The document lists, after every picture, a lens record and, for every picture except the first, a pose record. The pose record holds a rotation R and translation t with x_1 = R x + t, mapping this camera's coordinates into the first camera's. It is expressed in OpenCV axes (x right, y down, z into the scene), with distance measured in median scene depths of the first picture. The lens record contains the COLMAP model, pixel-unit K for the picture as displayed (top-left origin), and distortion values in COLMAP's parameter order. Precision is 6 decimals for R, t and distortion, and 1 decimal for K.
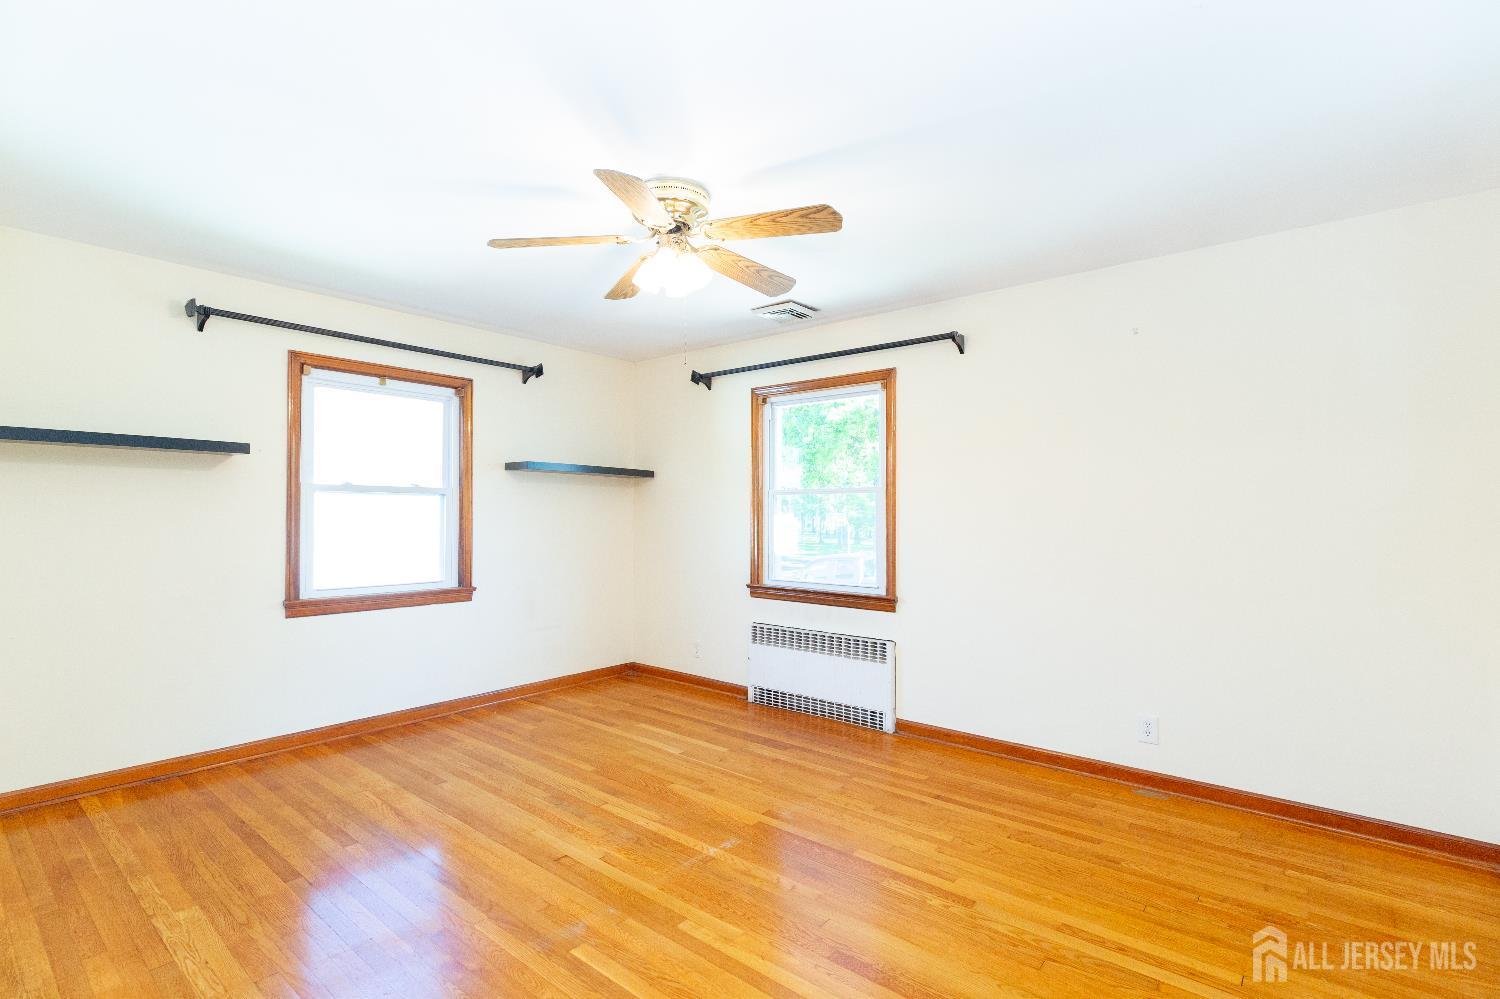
lens RADIAL K [[714.3, 0, 694.2], [0, 714.3, 499.7], [0, 0, 1]] dist [0.002550, 0.000248]
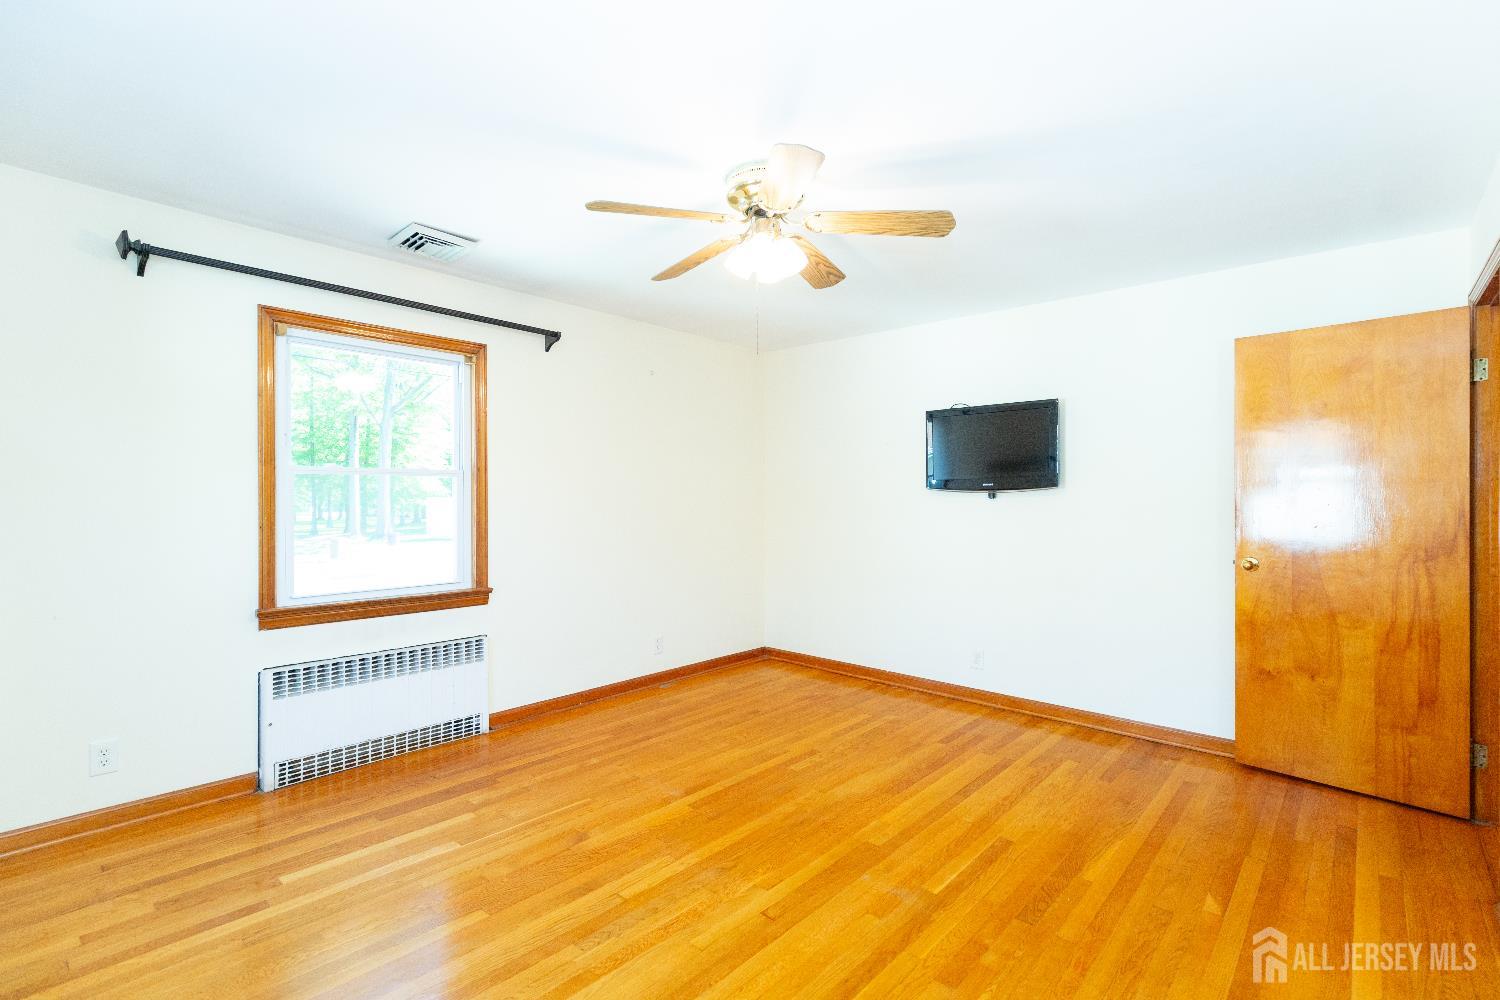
lens RADIAL K [[711.5, 0, 720.8], [0, 711.5, 496.2], [0, 0, 1]] dist [0.003255, 0.000137]
pose [[0.001506, -0.002346, 0.999996, -0.684400], [-0.019359, 0.999810, 0.002374, 0.006800], [-0.999811, -0.019363, 0.001460, 0.716289]]
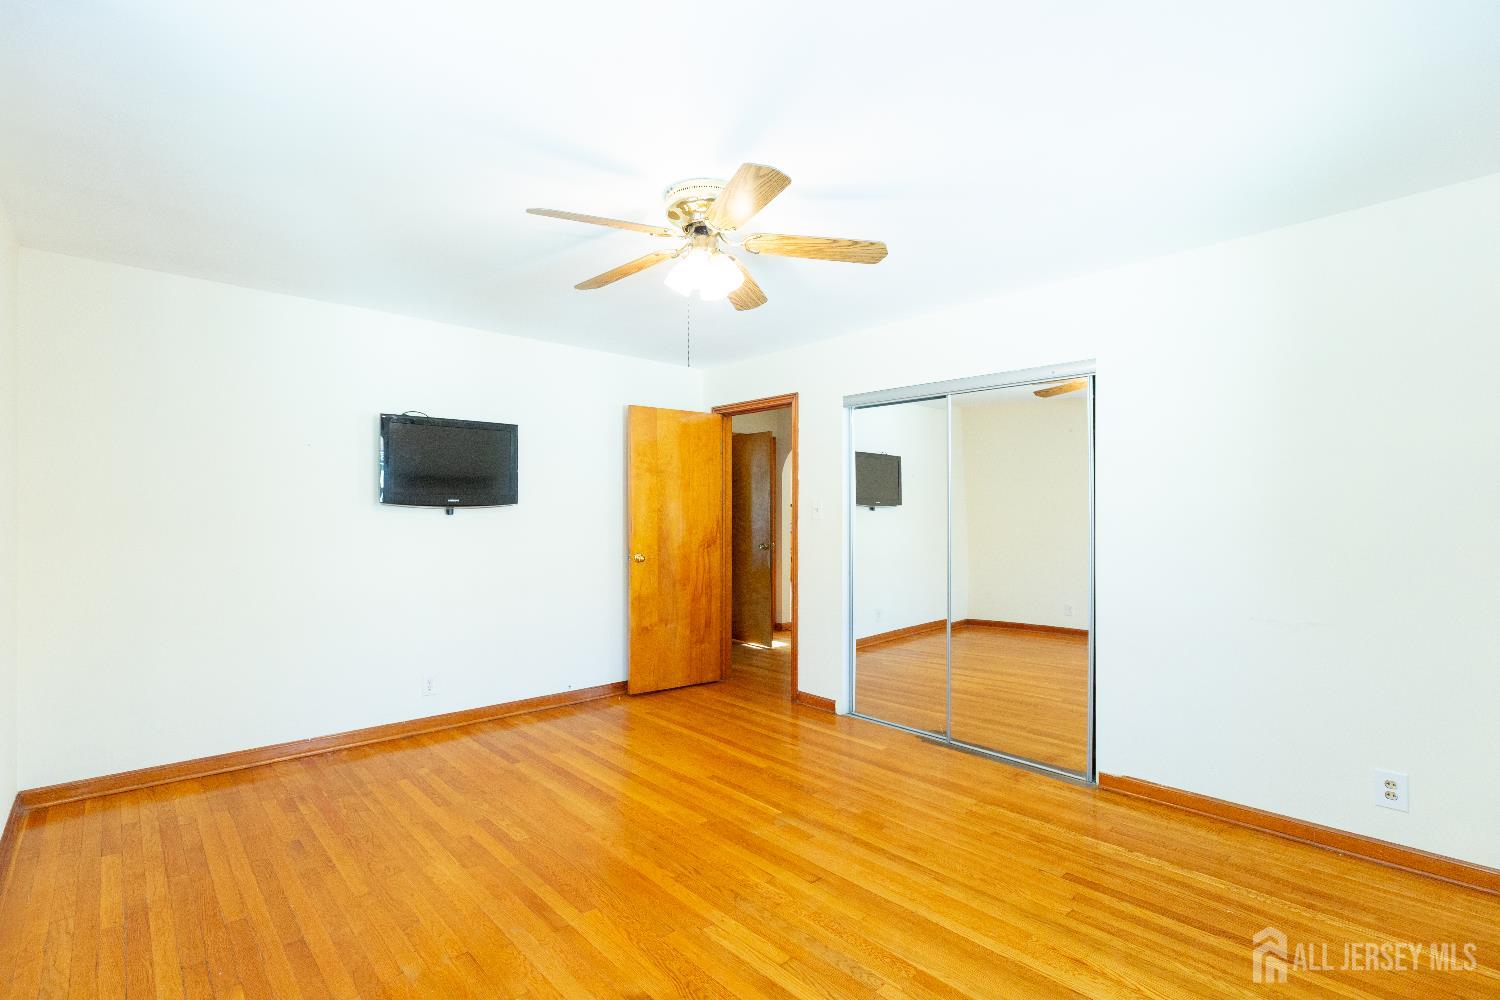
lens RADIAL K [[699.0, 0, 750.0], [0, 699.0, 500.0], [0, 0, 1]] dist [0.002472, 0.000350]
pose [[-0.997415, -0.003850, 0.071749, -0.109902], [-0.006262, 0.999422, -0.033424, 0.015159], [-0.071579, -0.033786, -0.996863, 1.322195]]
